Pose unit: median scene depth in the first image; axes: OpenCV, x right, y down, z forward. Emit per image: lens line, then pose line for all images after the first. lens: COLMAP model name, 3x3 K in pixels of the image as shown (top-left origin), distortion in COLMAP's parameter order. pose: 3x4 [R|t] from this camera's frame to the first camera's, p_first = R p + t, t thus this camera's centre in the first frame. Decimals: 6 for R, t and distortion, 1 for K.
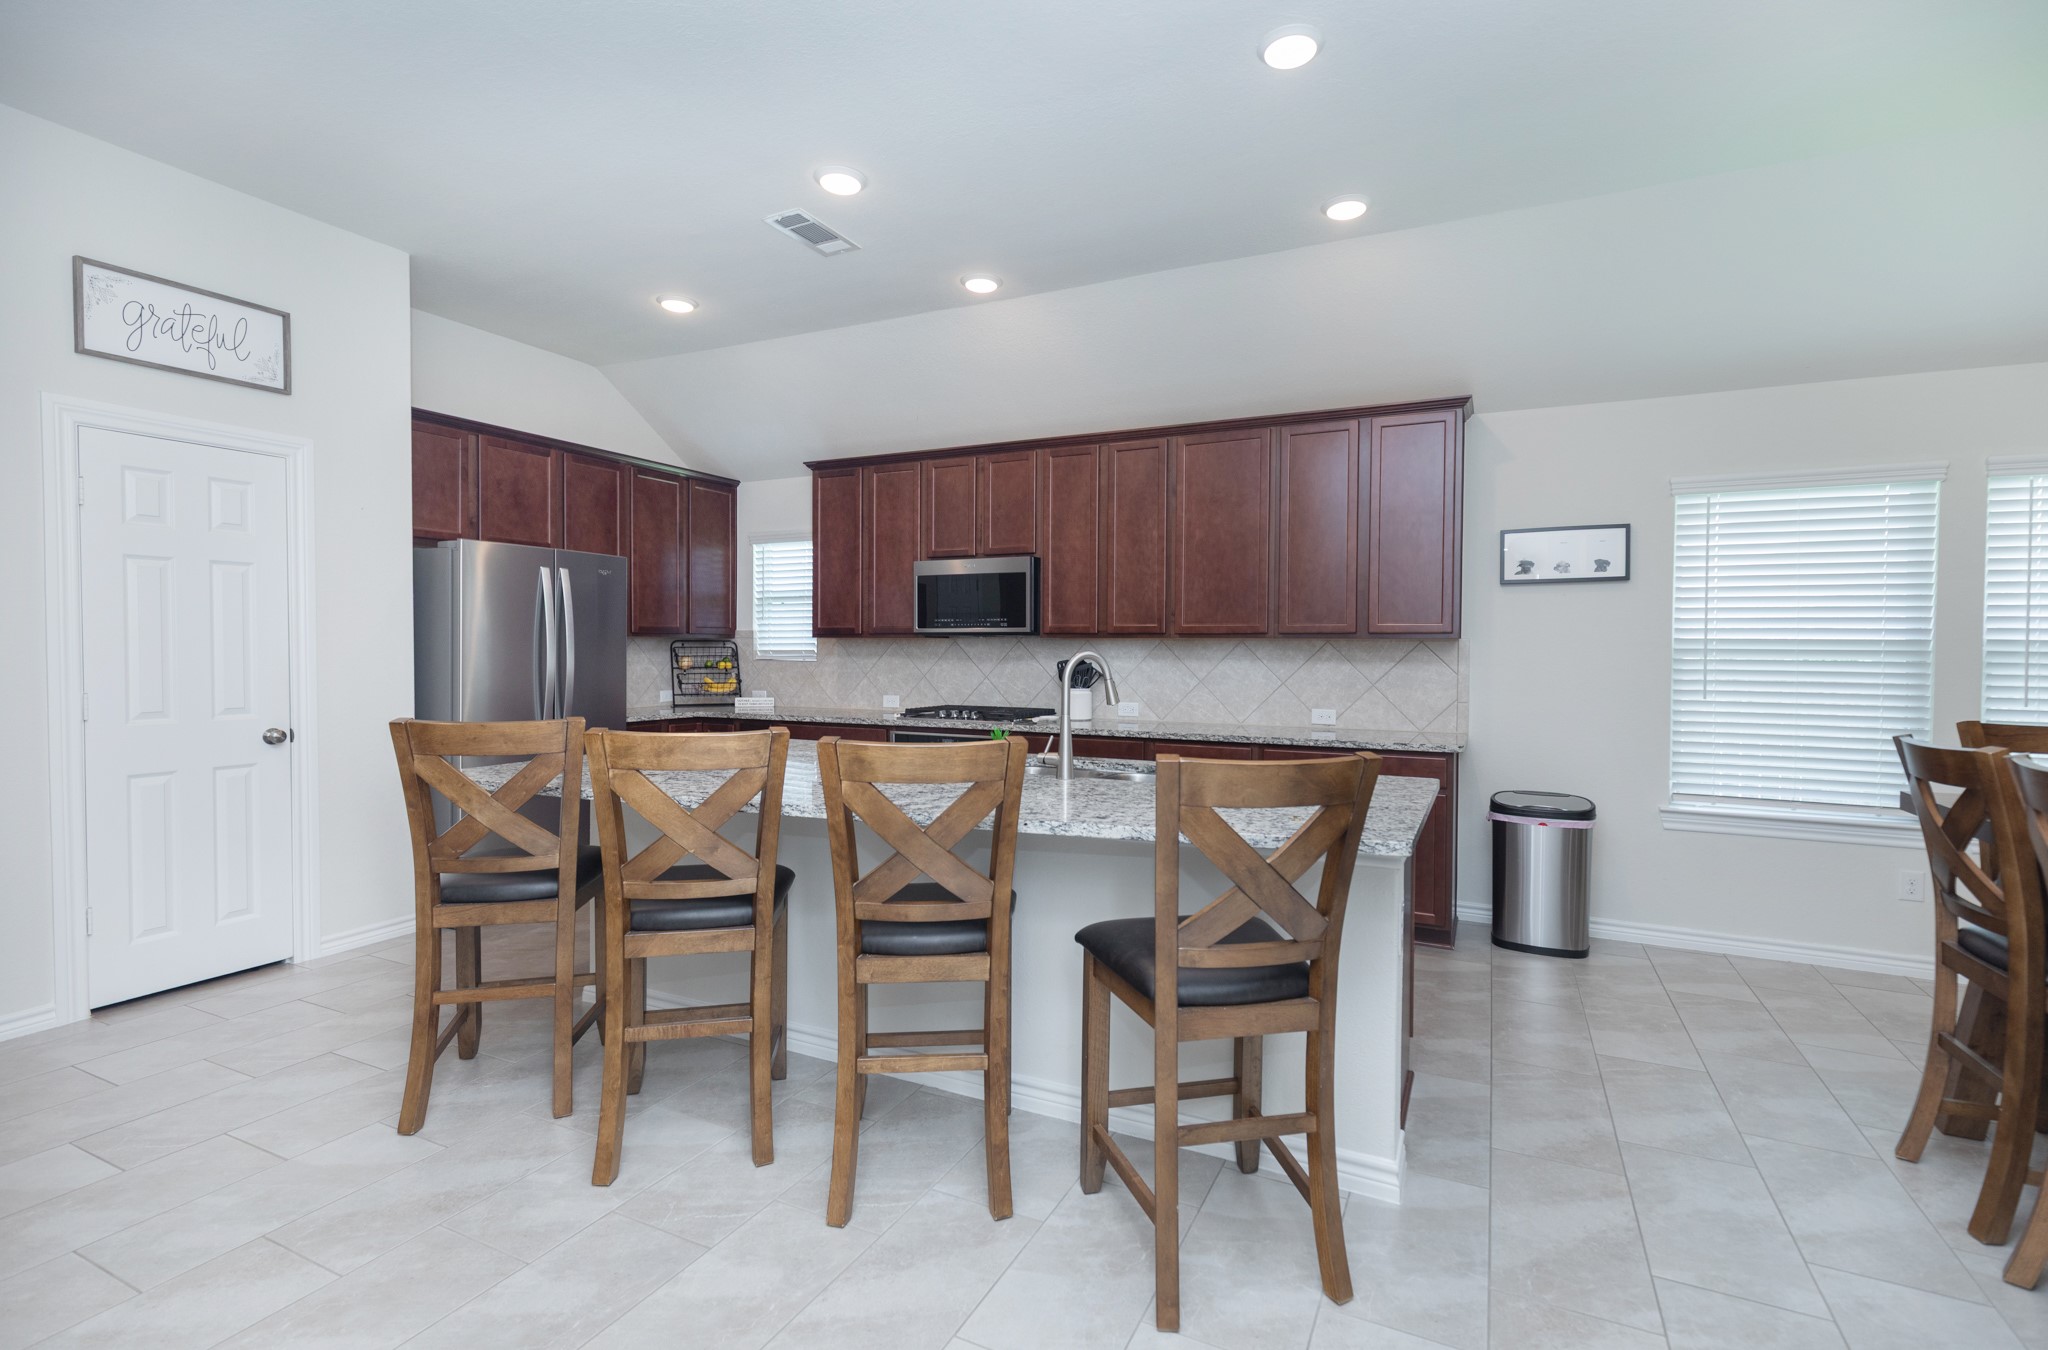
lens RADIAL K [[923.3, 0, 1034.3], [0, 923.3, 670.2], [0, 0, 1]] dist [0.013583, -0.004481]
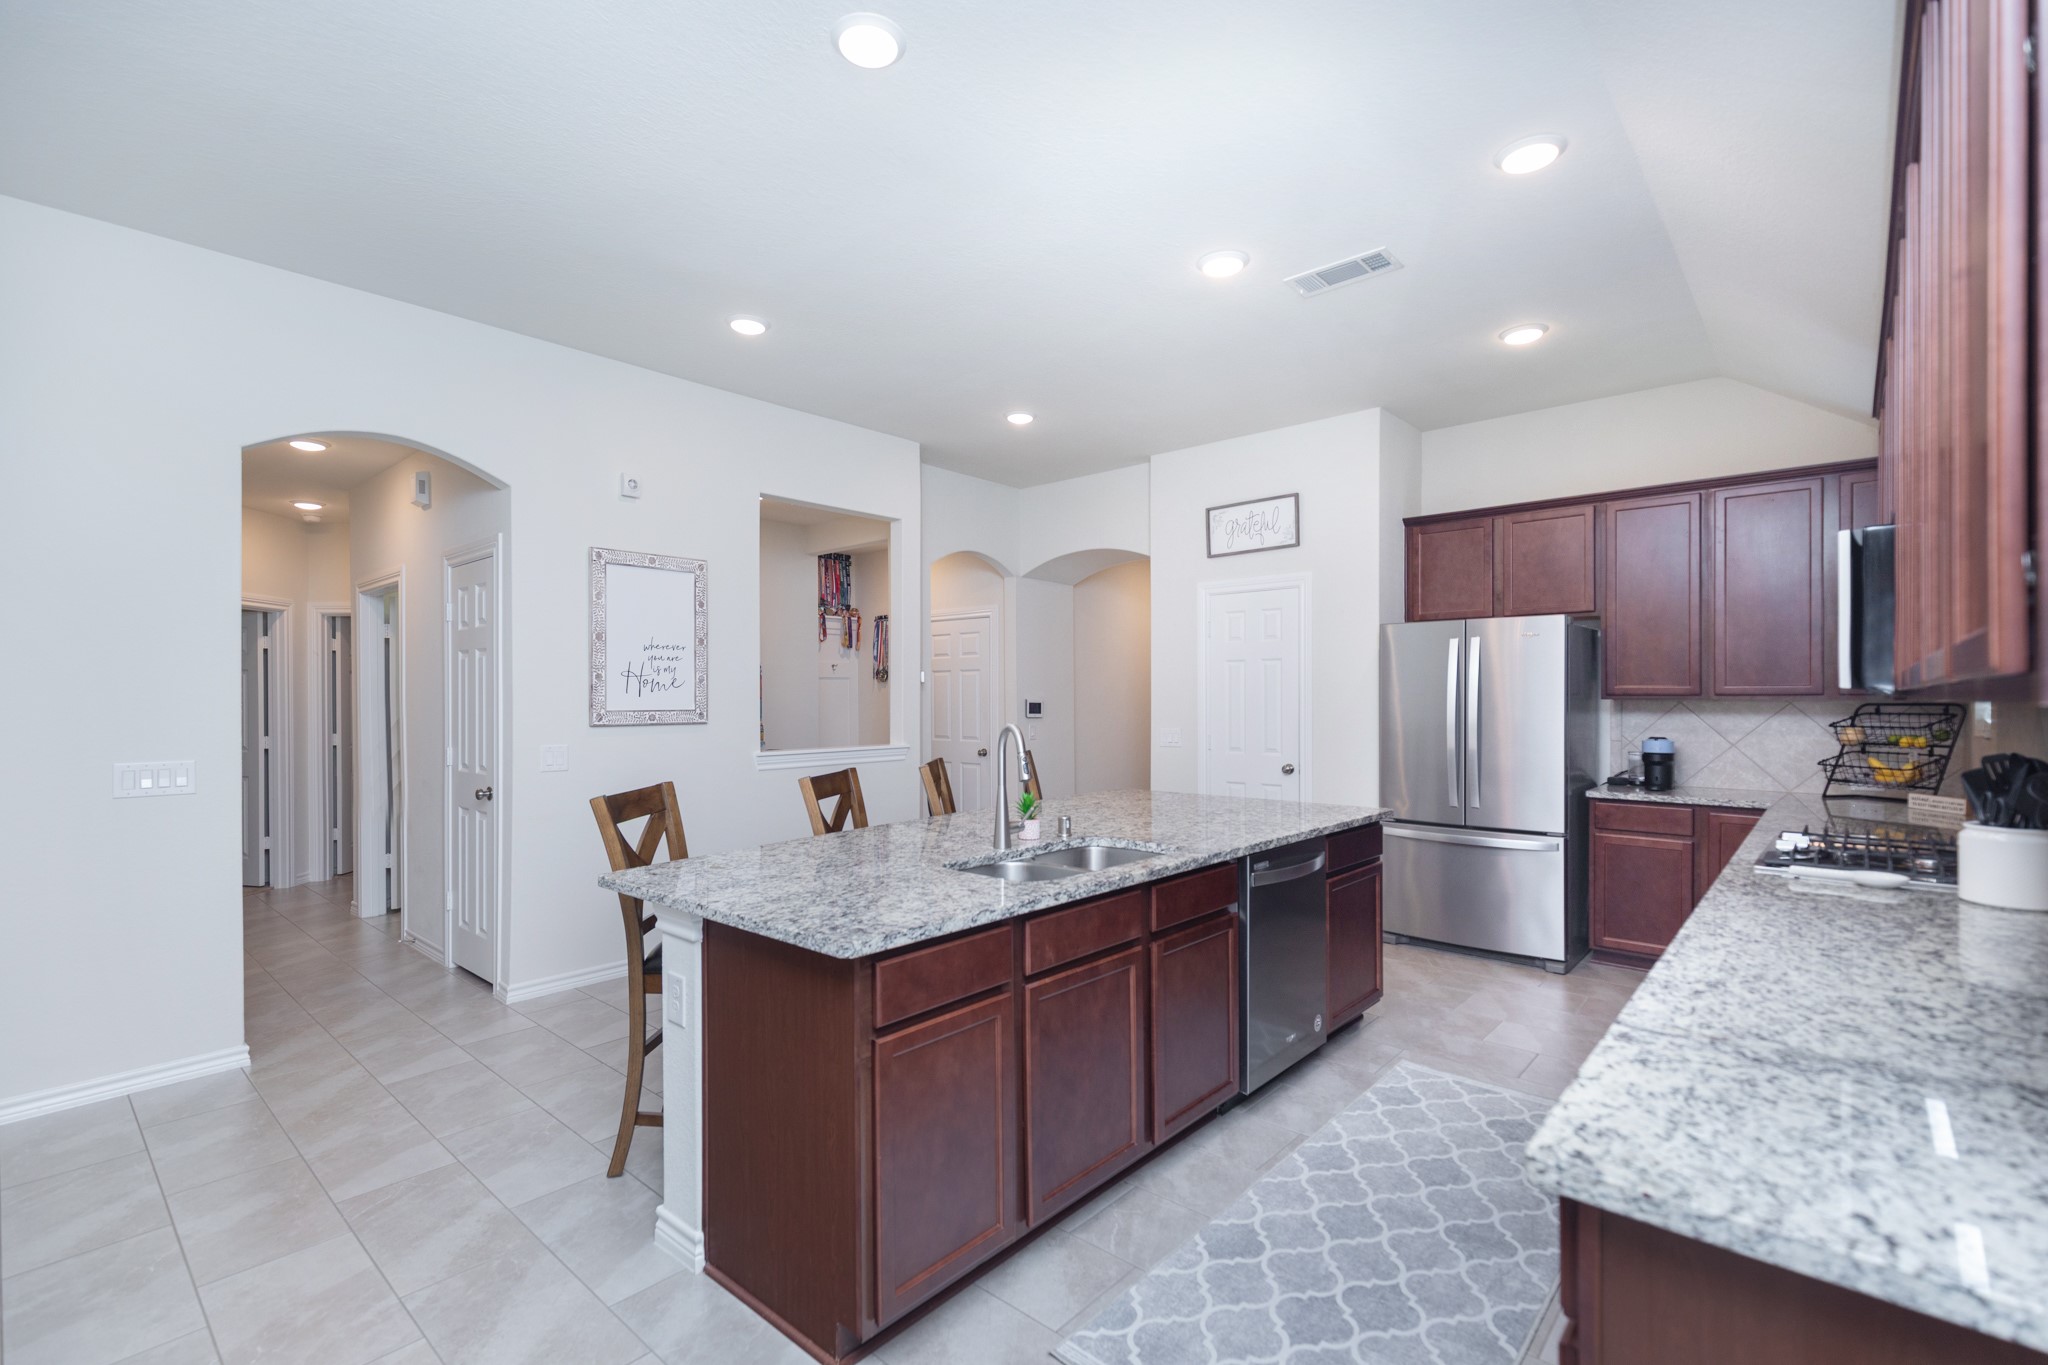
lens RADIAL K [[923.3, 0, 1020.6], [0, 923.3, 683.3], [0, 0, 1]] dist [0.013583, -0.004481]
pose [[-0.276248, -0.018665, -0.960905, 0.683415], [-0.022495, 0.999663, -0.012951, -0.036036], [0.960823, 0.018038, -0.276575, 0.872866]]
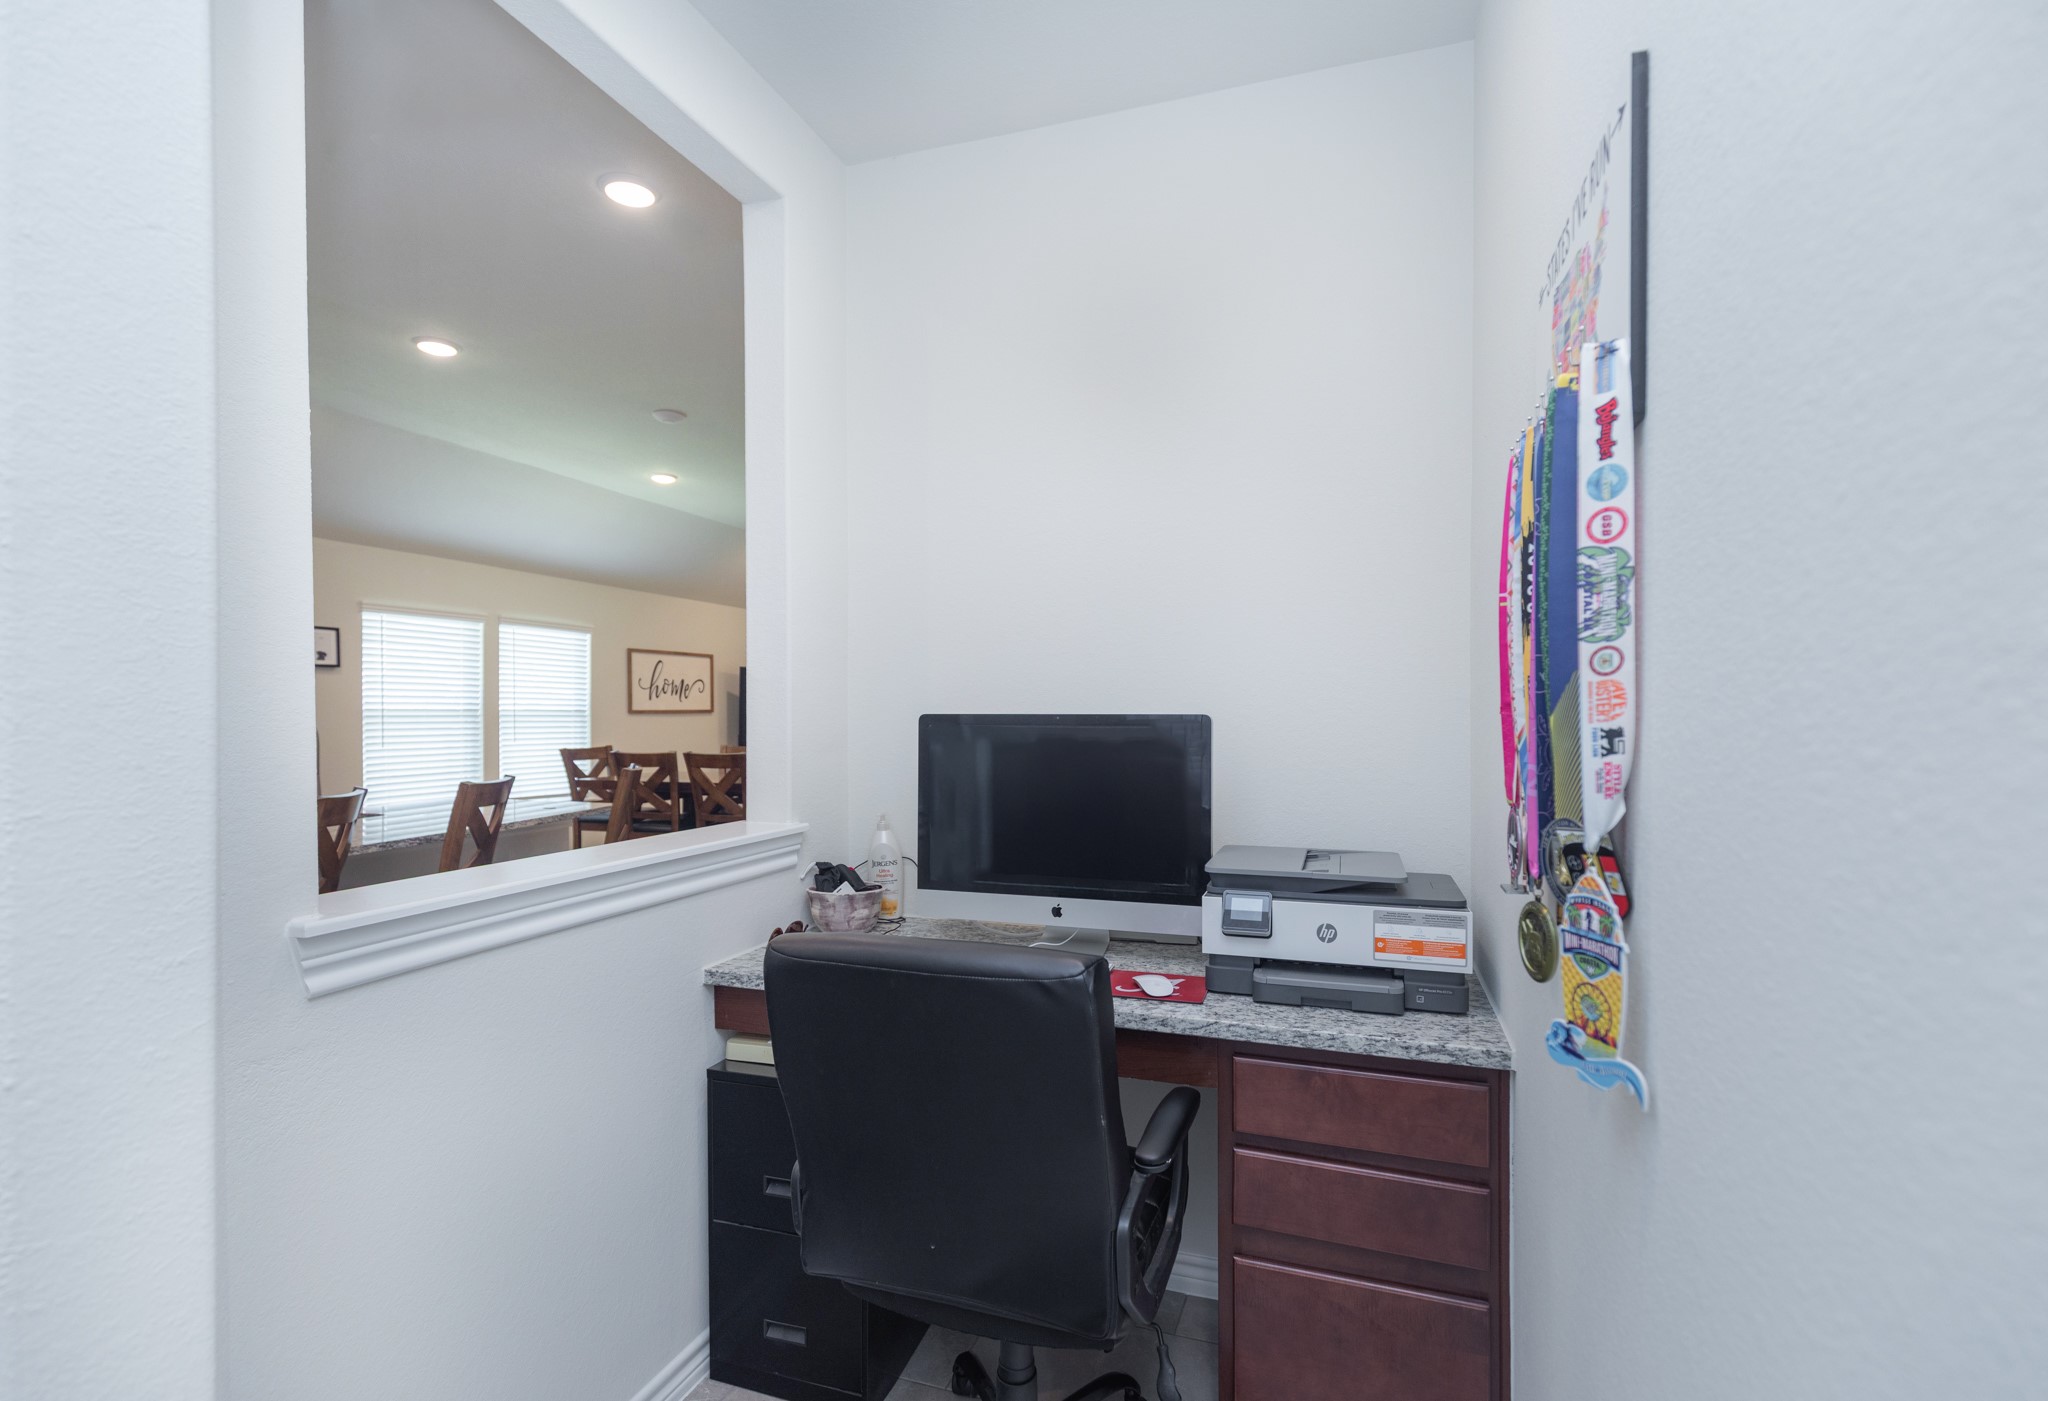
lens RADIAL K [[948.1, 0, 1056.8], [0, 948.1, 715.3], [0, 0, 1]] dist [0.014537, -0.000110]
pose [[-0.136537, -0.011299, 0.990570, -0.953900], [0.025332, 0.999568, 0.014894, -0.017066], [-0.990311, 0.027126, -0.136192, 0.109631]]
